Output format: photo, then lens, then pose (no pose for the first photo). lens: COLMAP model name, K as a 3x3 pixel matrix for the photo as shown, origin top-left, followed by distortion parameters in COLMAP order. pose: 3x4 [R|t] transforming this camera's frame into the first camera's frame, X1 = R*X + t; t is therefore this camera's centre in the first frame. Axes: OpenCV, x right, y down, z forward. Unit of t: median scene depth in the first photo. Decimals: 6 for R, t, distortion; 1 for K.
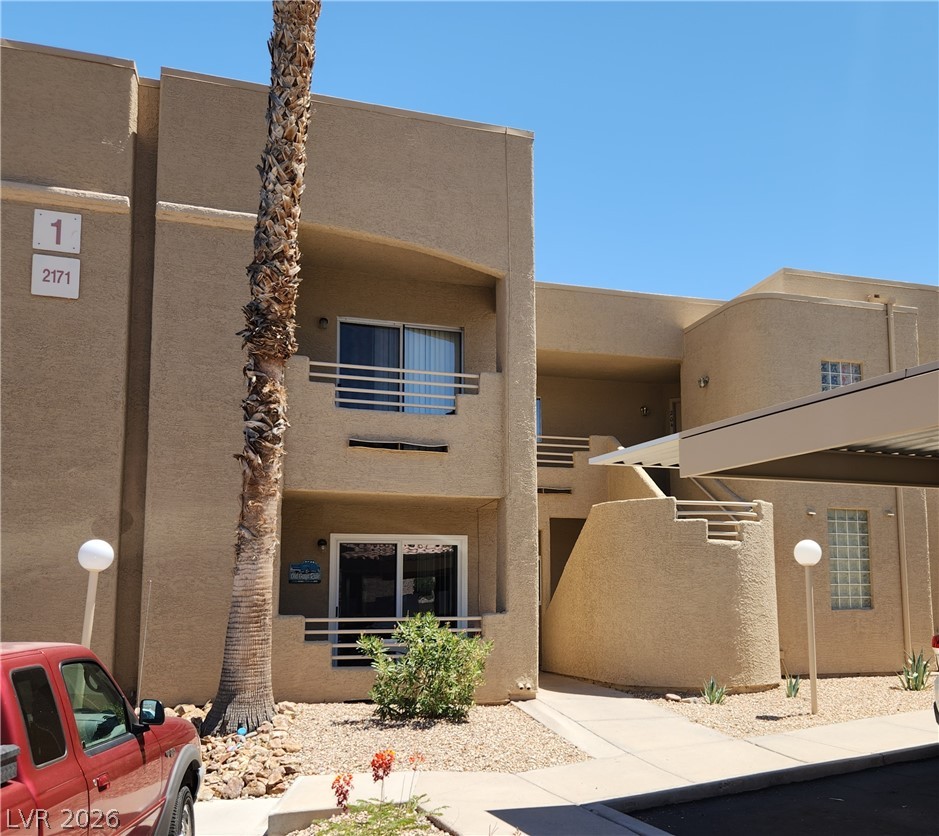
lens RADIAL K [[900.8, 0, 537.9], [0, 900.8, 507.5], [0, 0, 1]] dist [0.038589, 0.000000]
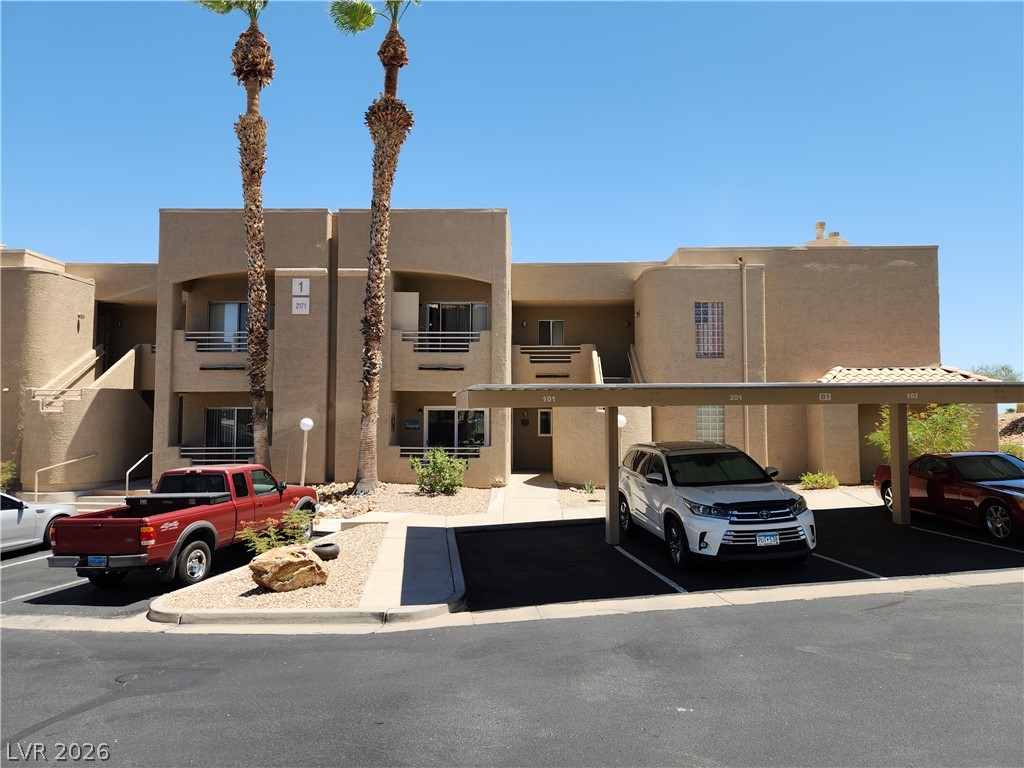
lens RADIAL K [[689.3, 0, 510.1], [0, 689.3, 376.5], [0, 0, 1]] dist [0.060724, -0.048954]
pose [[0.937575, -0.009010, -0.347667, 0.642335], [0.029291, 0.998158, 0.053122, -0.147324], [0.346548, -0.059989, 0.936112, -0.555102]]
